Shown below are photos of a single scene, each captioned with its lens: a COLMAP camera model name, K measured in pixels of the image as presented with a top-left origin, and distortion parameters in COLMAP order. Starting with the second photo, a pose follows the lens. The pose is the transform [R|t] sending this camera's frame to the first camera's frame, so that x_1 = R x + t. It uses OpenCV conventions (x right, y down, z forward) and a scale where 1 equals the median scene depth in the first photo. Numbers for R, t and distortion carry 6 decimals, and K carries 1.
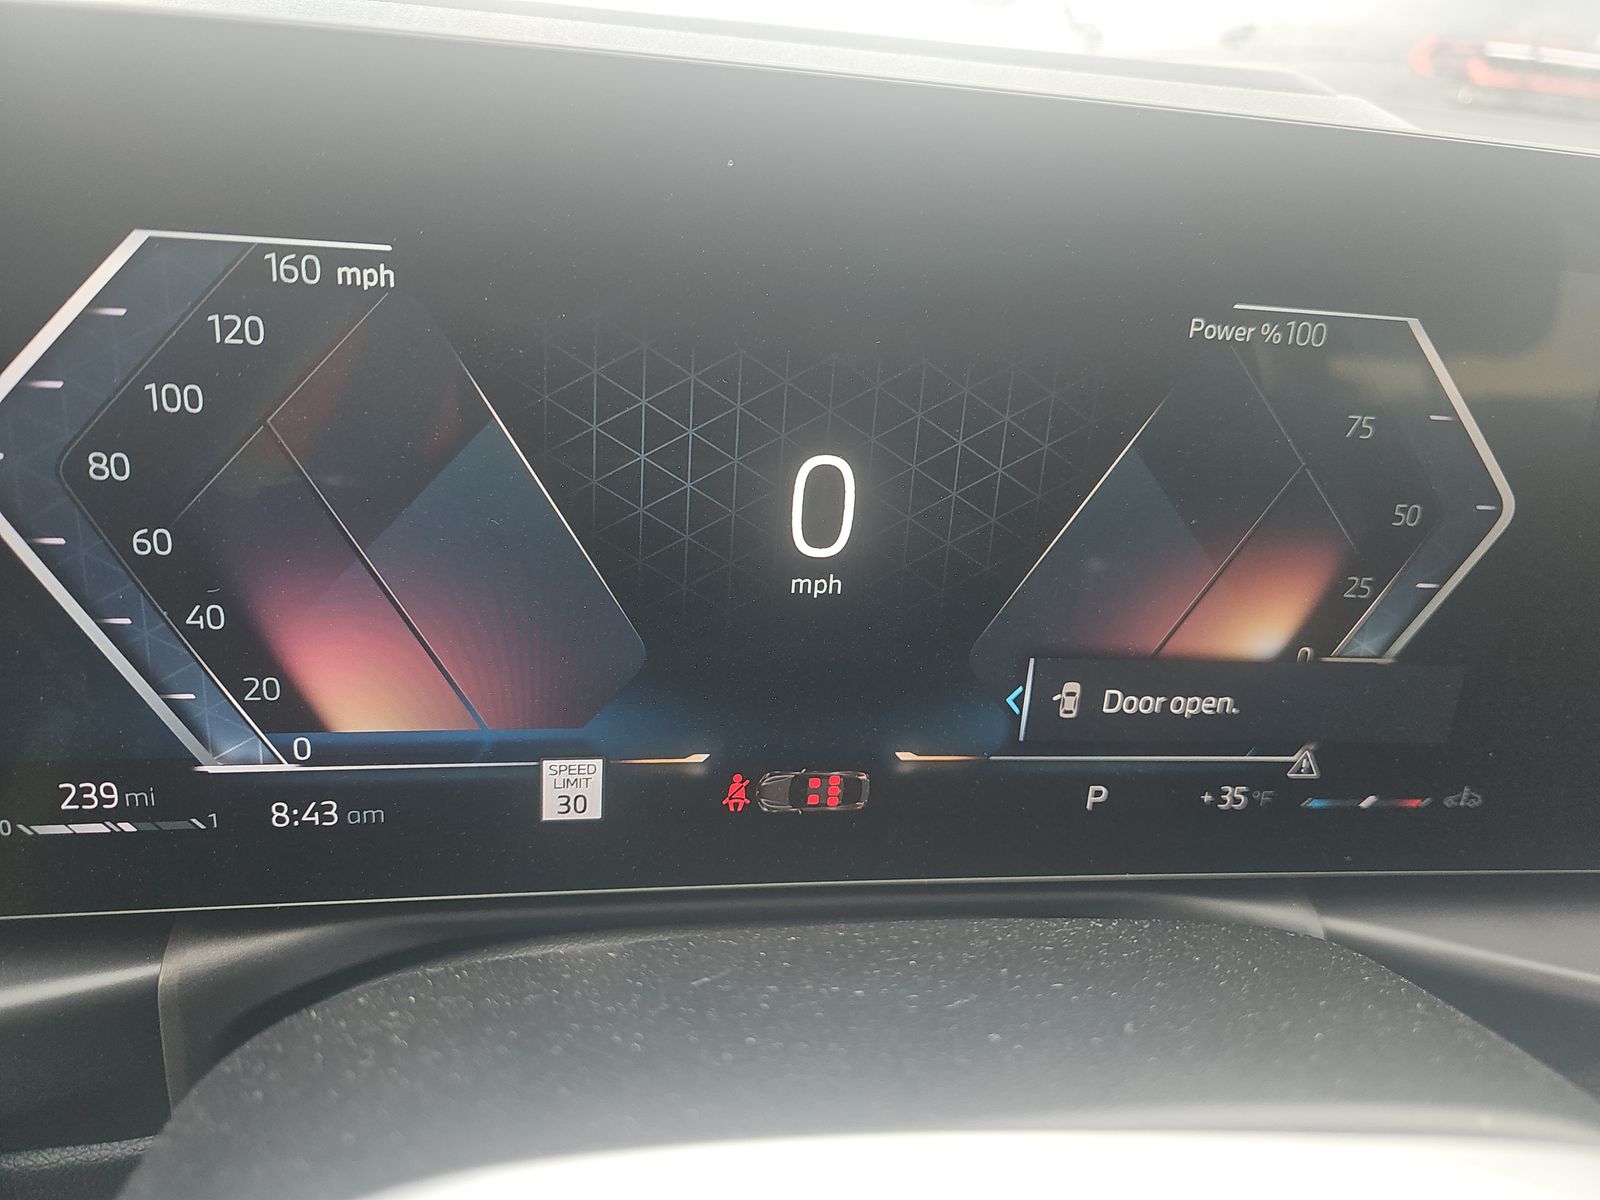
lens RADIAL K [[1165.1, 0, 800.0], [0, 1165.1, 600.0], [0, 0, 1]] dist [-0.007033, -0.002589]
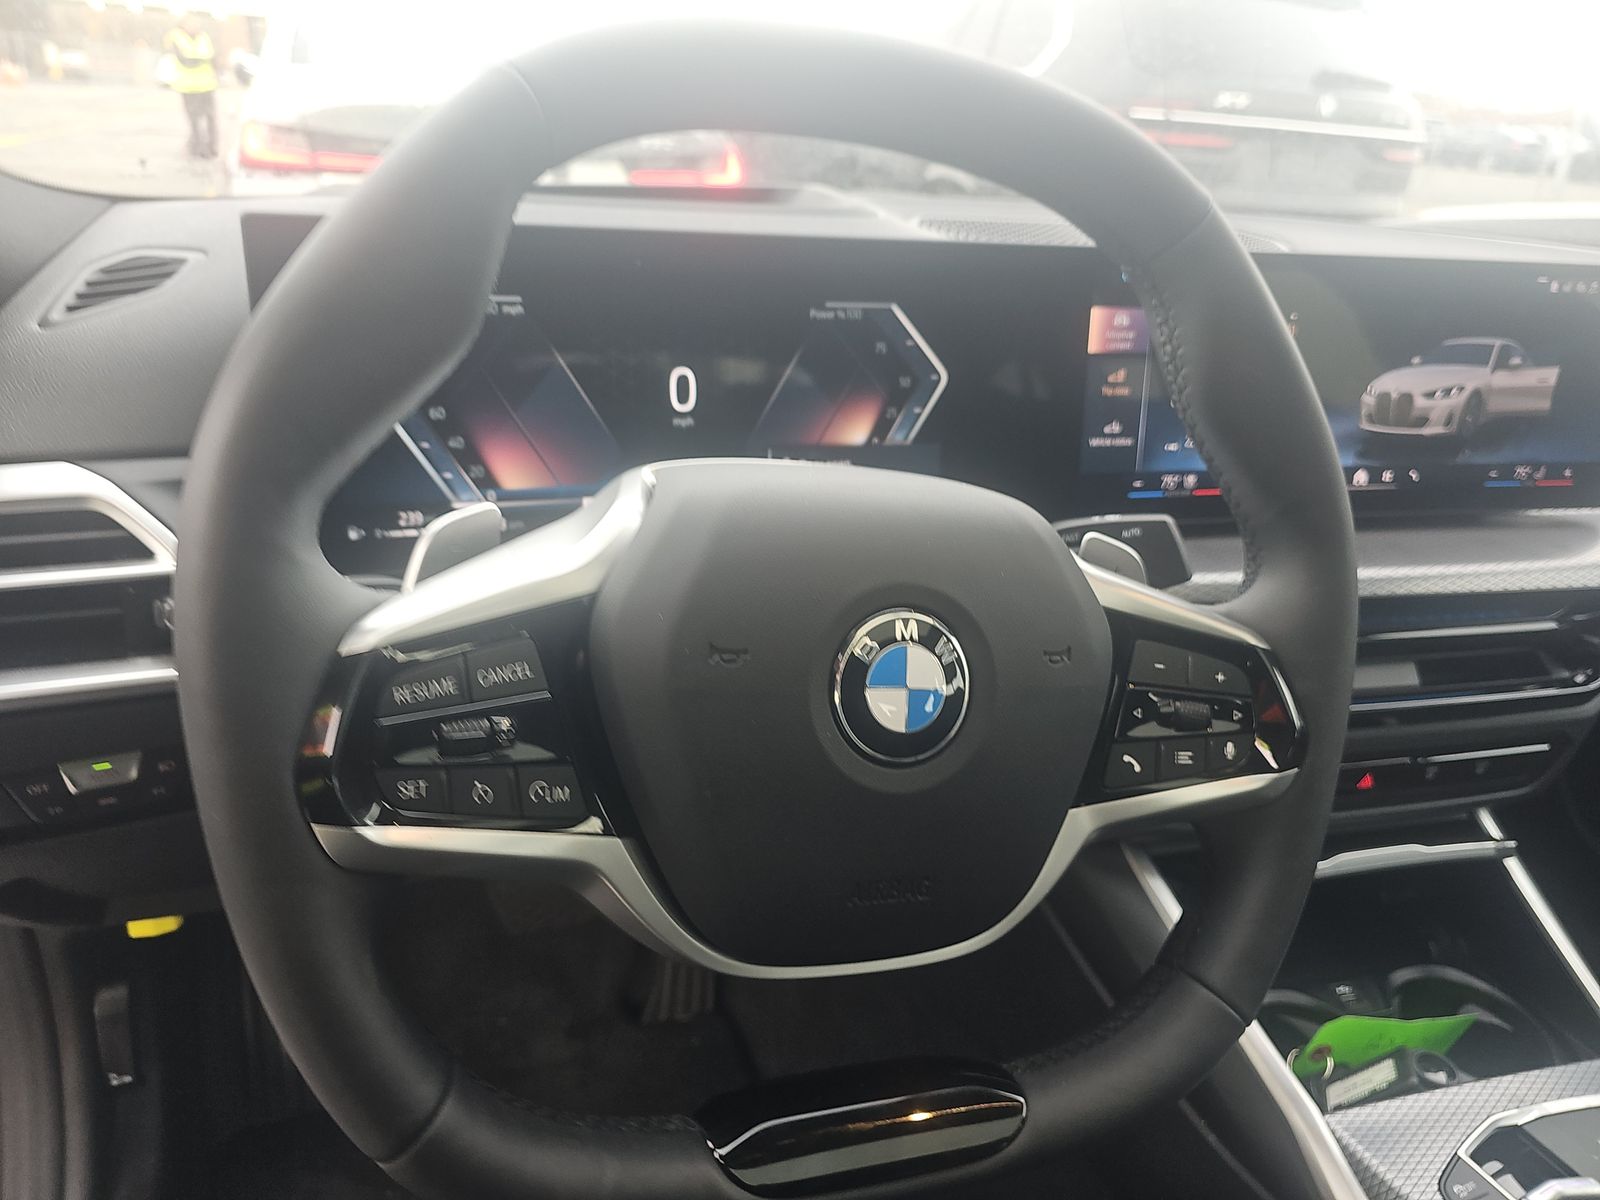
lens RADIAL K [[1137.3, 0, 800.0], [0, 1137.3, 600.0], [0, 0, 1]] dist [0.074327, -0.068267]
pose [[0.974190, -0.111038, 0.196531, -0.274498], [0.120894, 0.991905, -0.038847, 0.509126], [-0.190627, 0.061604, 0.979728, -1.505354]]
